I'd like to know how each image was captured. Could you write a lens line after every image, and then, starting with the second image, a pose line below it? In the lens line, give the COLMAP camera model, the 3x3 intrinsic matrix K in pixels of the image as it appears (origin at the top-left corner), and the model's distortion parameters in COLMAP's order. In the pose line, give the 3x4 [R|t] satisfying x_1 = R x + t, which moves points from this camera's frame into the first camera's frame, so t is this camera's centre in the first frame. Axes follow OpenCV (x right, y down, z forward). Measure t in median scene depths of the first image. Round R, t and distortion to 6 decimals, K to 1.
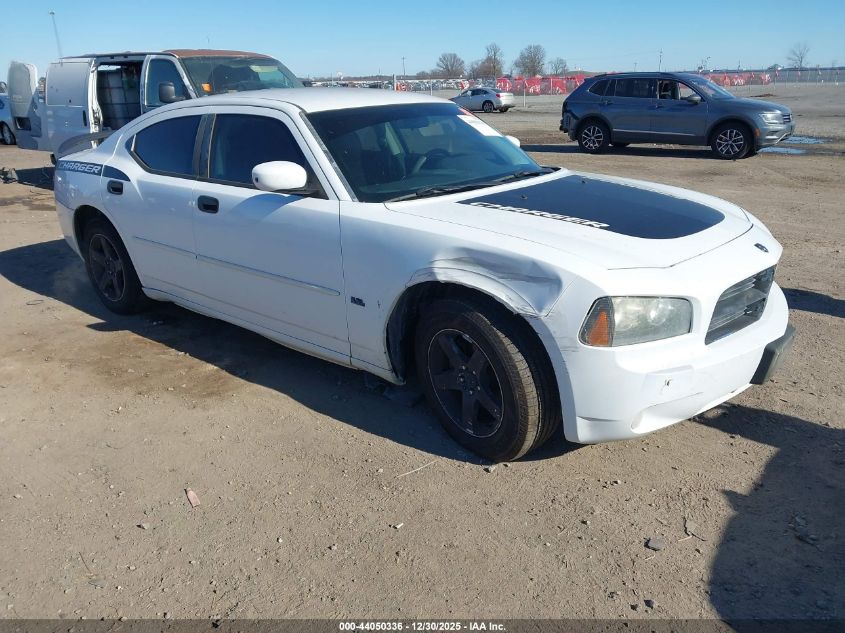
lens RADIAL K [[649.5, 0, 422.5], [0, 649.5, 316.5], [0, 0, 1]] dist [0.011755, 0.002305]
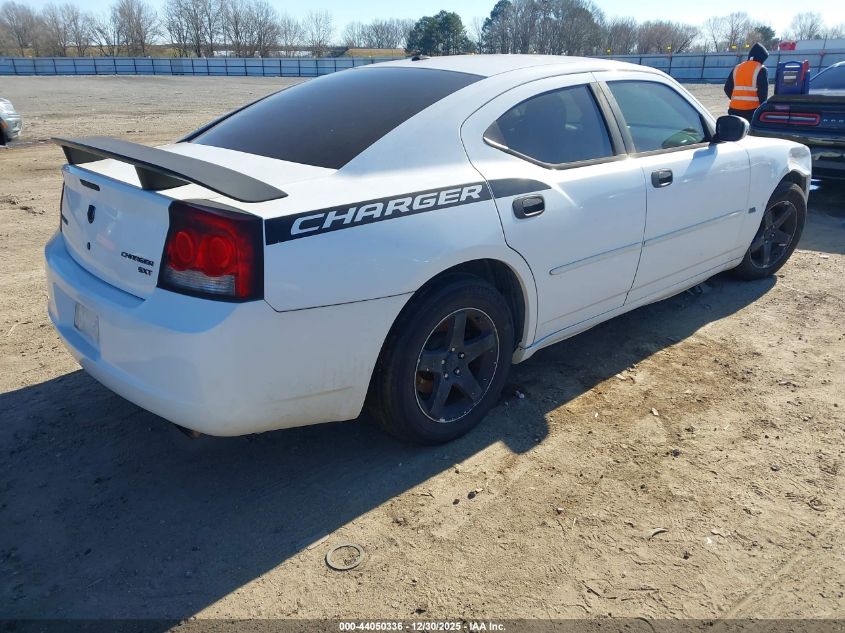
lens RADIAL K [[649.5, 0, 422.5], [0, 649.5, 316.5], [0, 0, 1]] dist [0.011755, 0.002305]
pose [[0.150126, -0.353386, 0.923353, -1.132779], [0.324138, 0.899910, 0.291713, -0.328159], [-0.934022, 0.255500, 0.249646, 0.997130]]
